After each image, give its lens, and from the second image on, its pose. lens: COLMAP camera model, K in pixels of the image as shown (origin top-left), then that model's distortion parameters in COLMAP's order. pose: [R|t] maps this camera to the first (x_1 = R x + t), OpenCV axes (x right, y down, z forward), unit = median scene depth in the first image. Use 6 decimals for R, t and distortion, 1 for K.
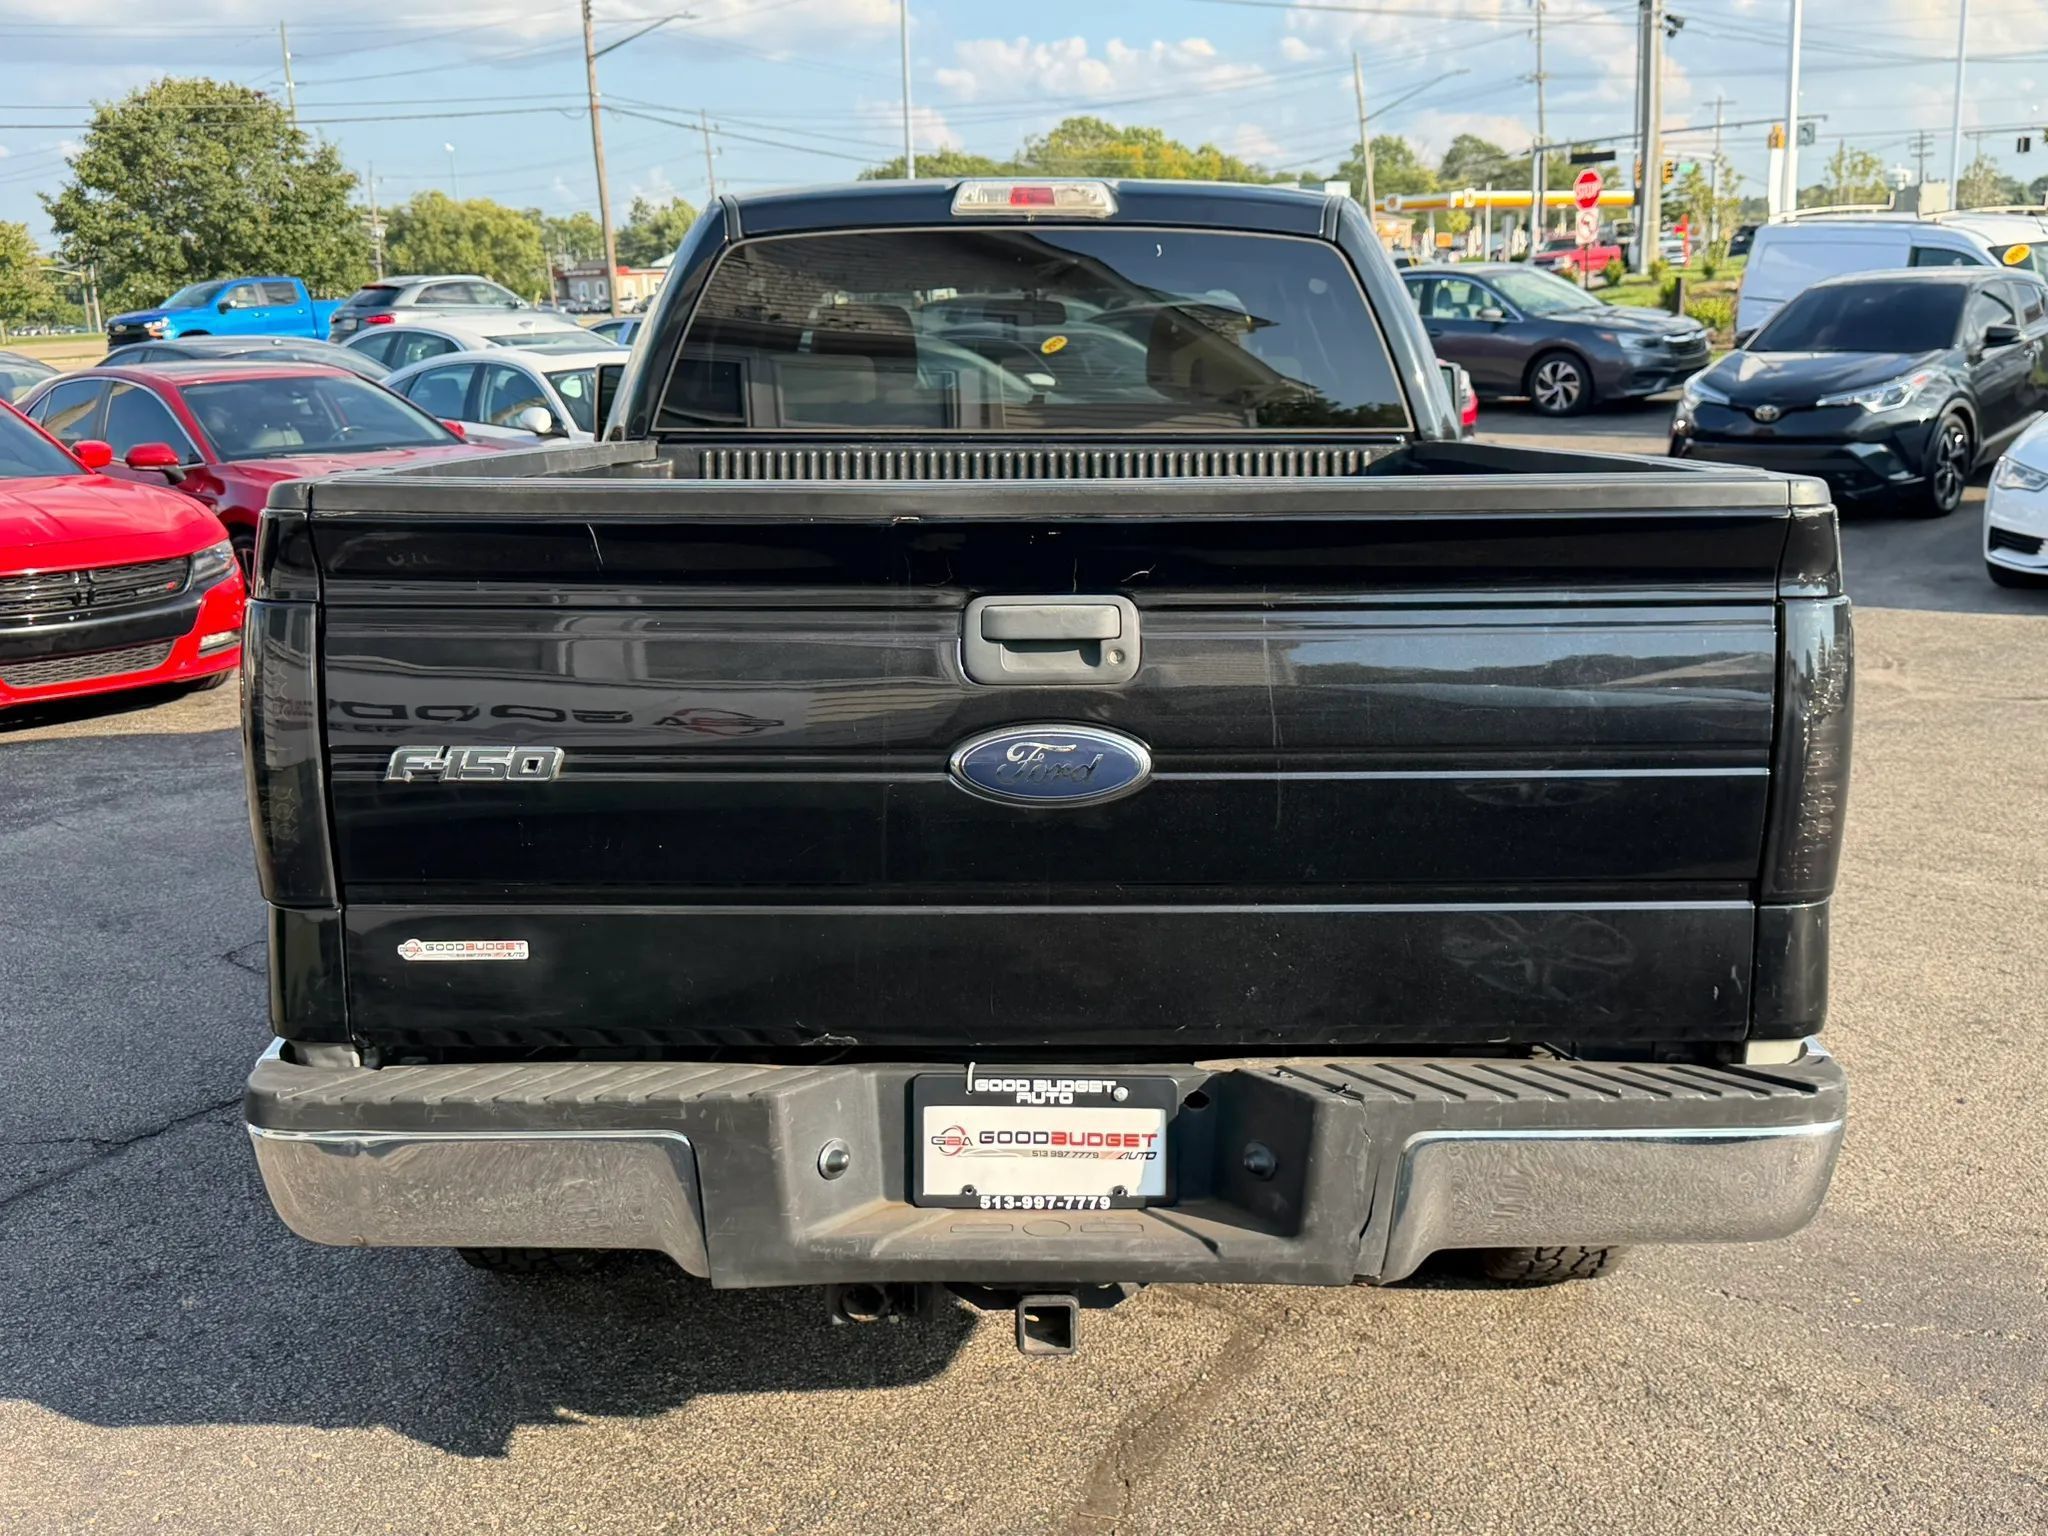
lens RADIAL K [[2057.3, 0, 1033.2], [0, 2057.3, 780.6], [0, 0, 1]] dist [0.182012, -0.371186]
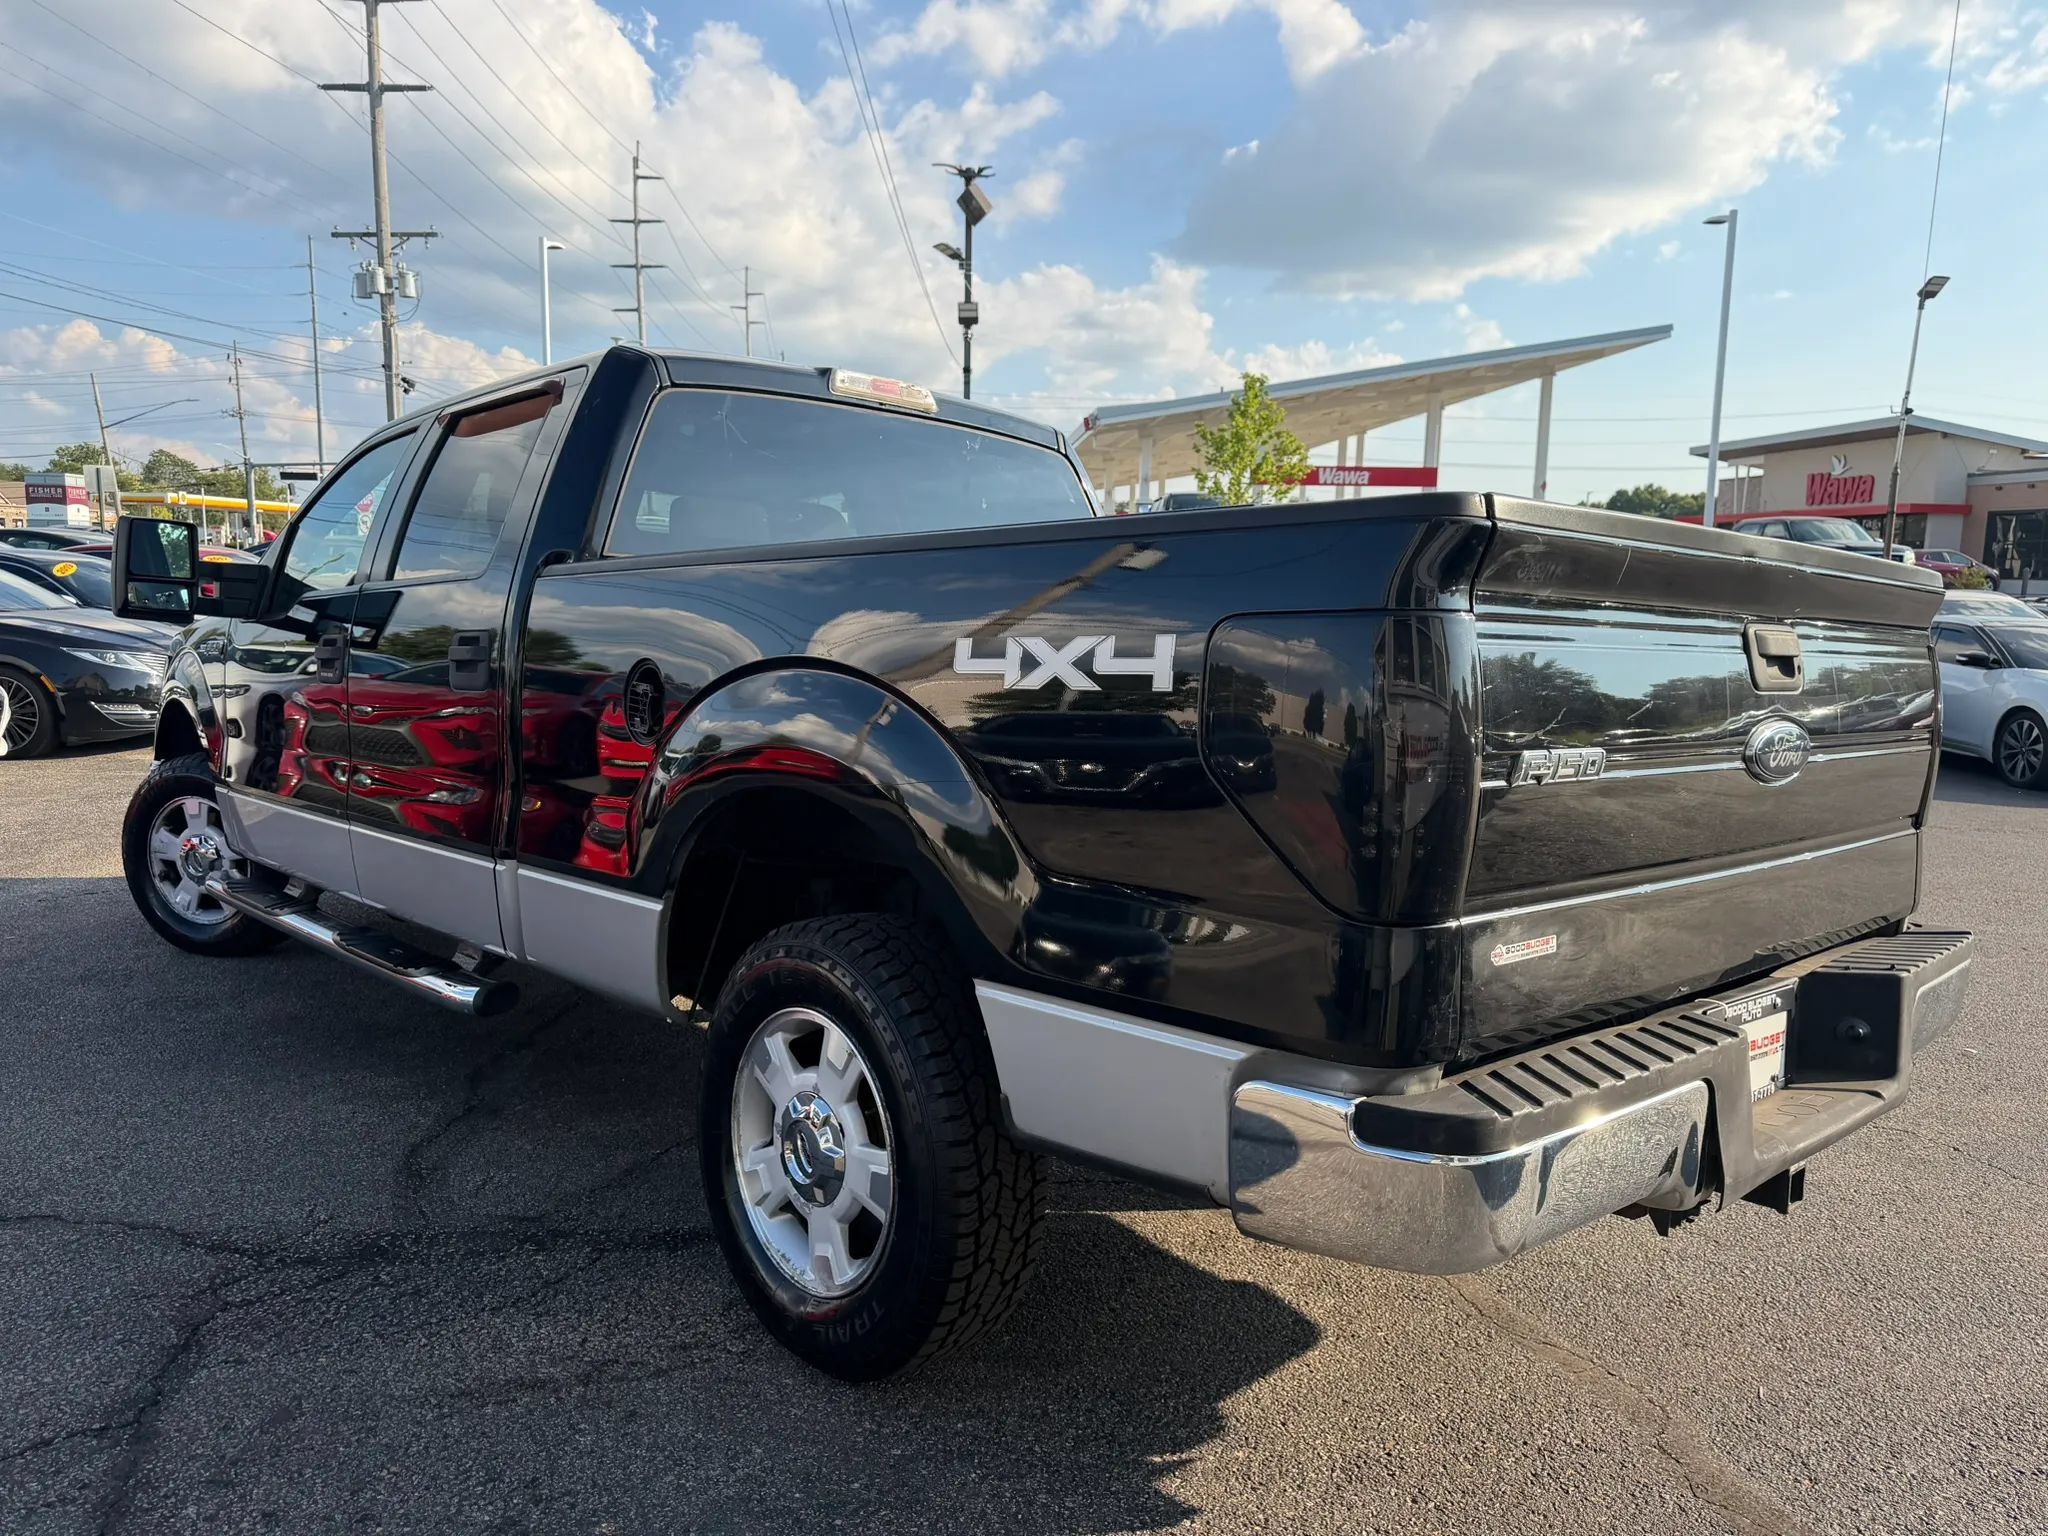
lens RADIAL K [[1448.8, 0, 1030.6], [0, 1448.8, 809.8], [0, 0, 1]] dist [0.020362, -0.027239]
pose [[0.741676, -0.056203, 0.668400, -0.140003], [0.107569, 0.993552, -0.035818, 0.001780], [-0.662077, 0.098464, 0.742939, 0.089054]]
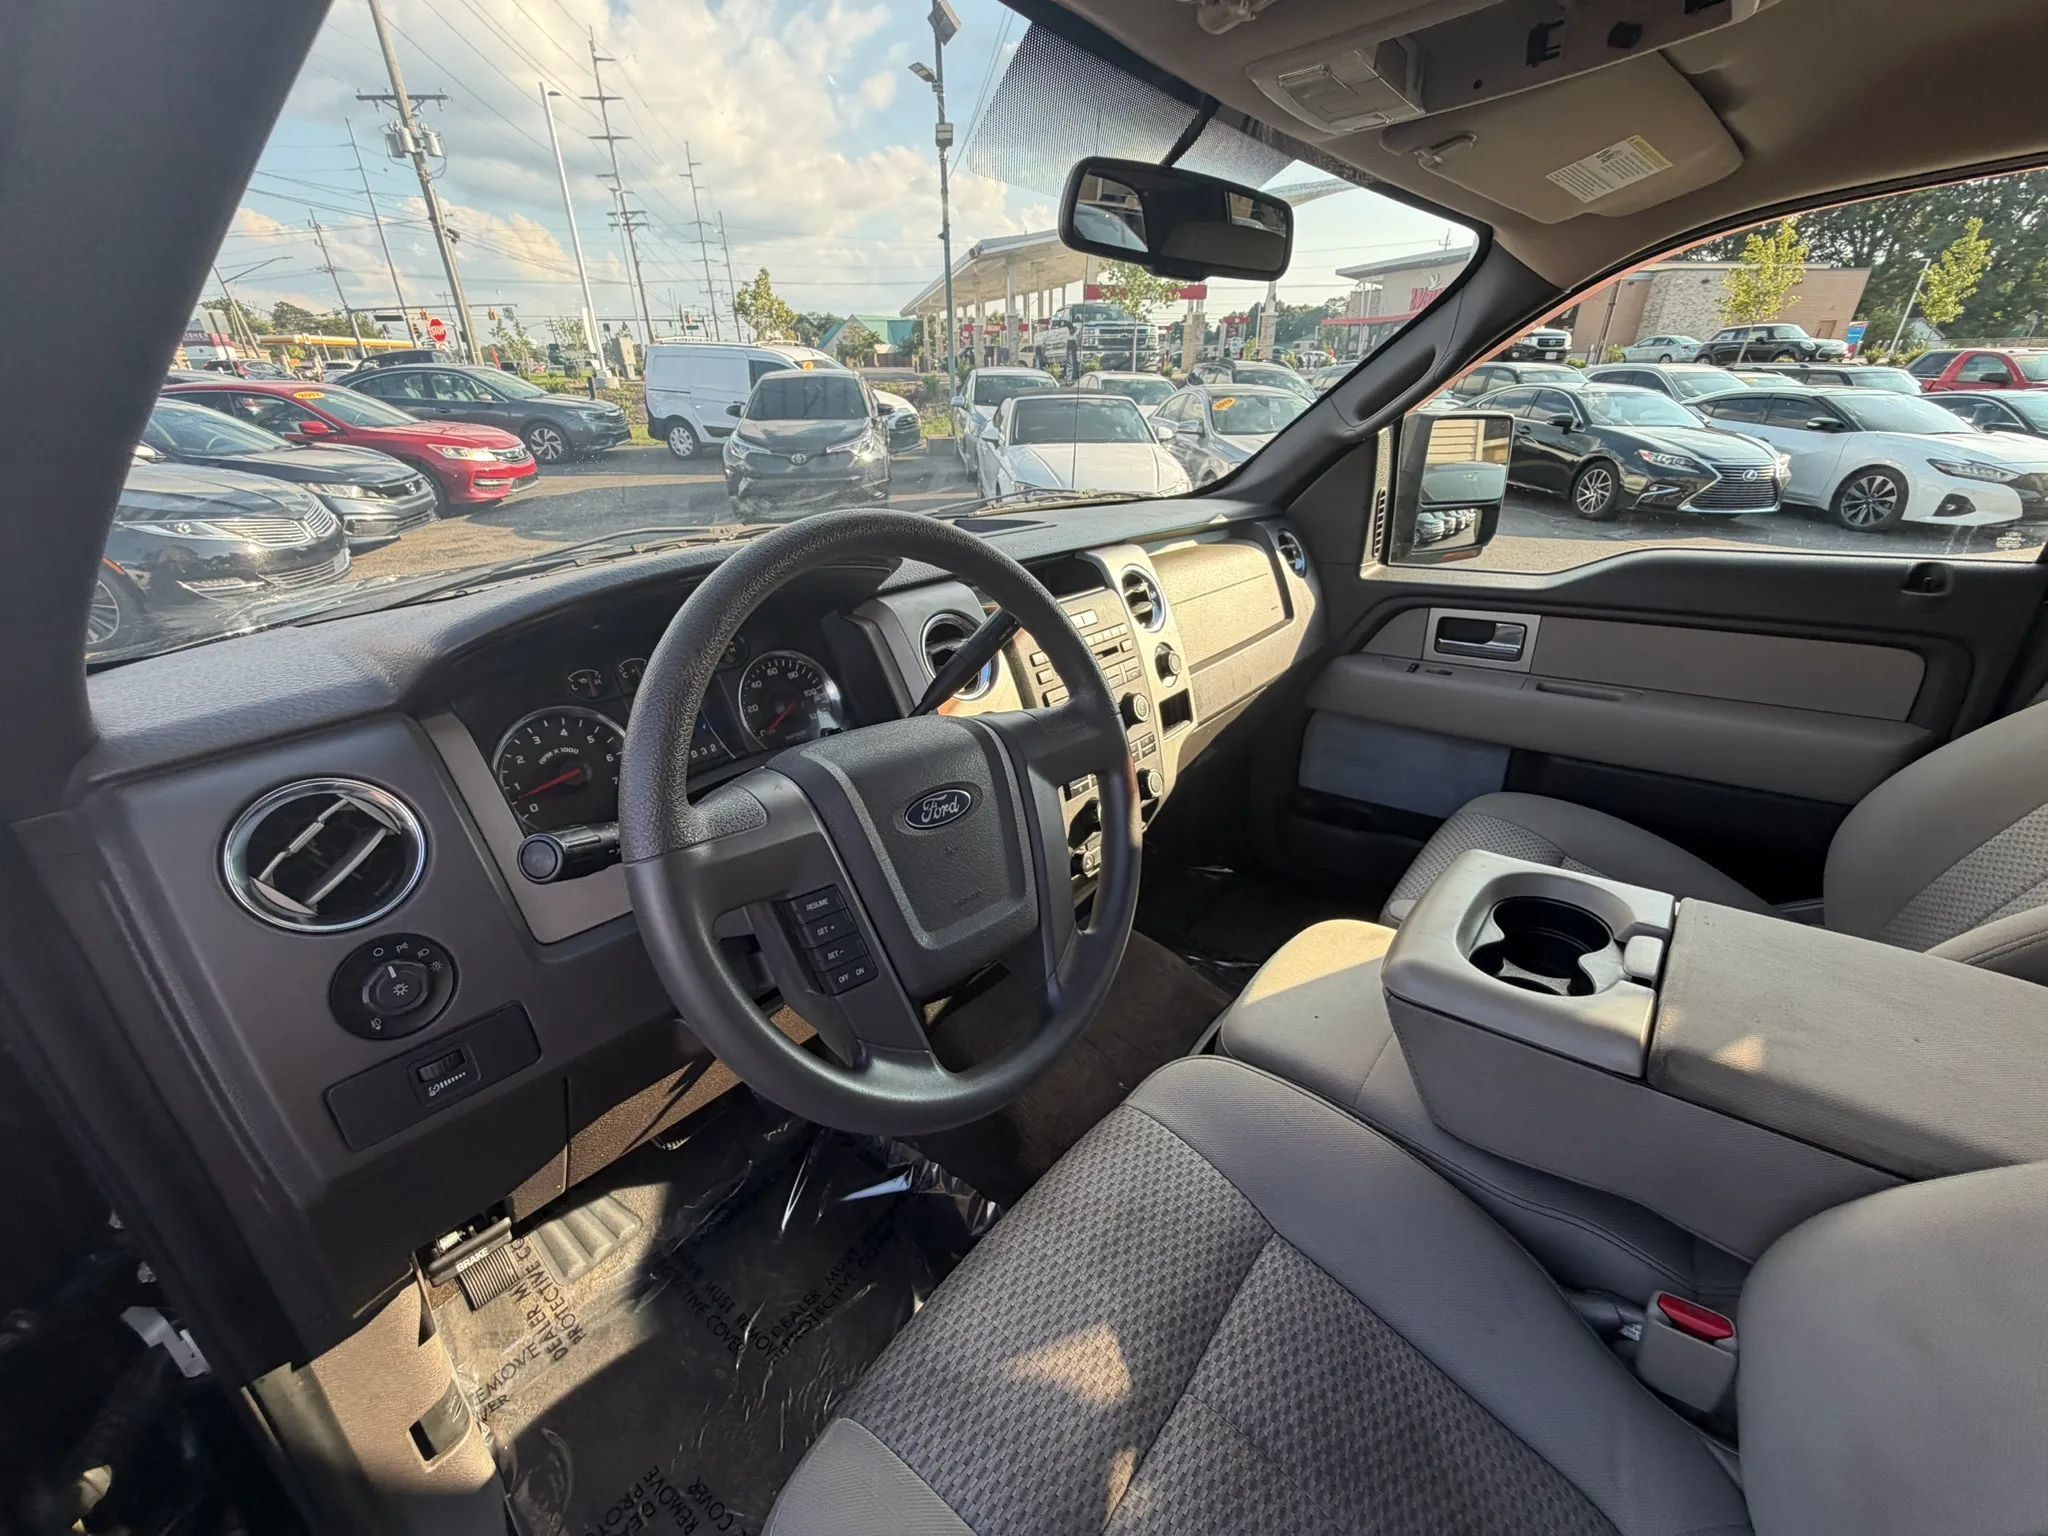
lens RADIAL K [[813.6, 0, 1023.6], [0, 813.6, 769.5], [0, 0, 1]] dist [-0.003377, -0.000428]
pose [[0.641791, -0.313528, 0.699861, -0.047536], [0.167163, 0.947858, 0.271334, -0.072245], [-0.748439, -0.057149, 0.660736, 0.363042]]
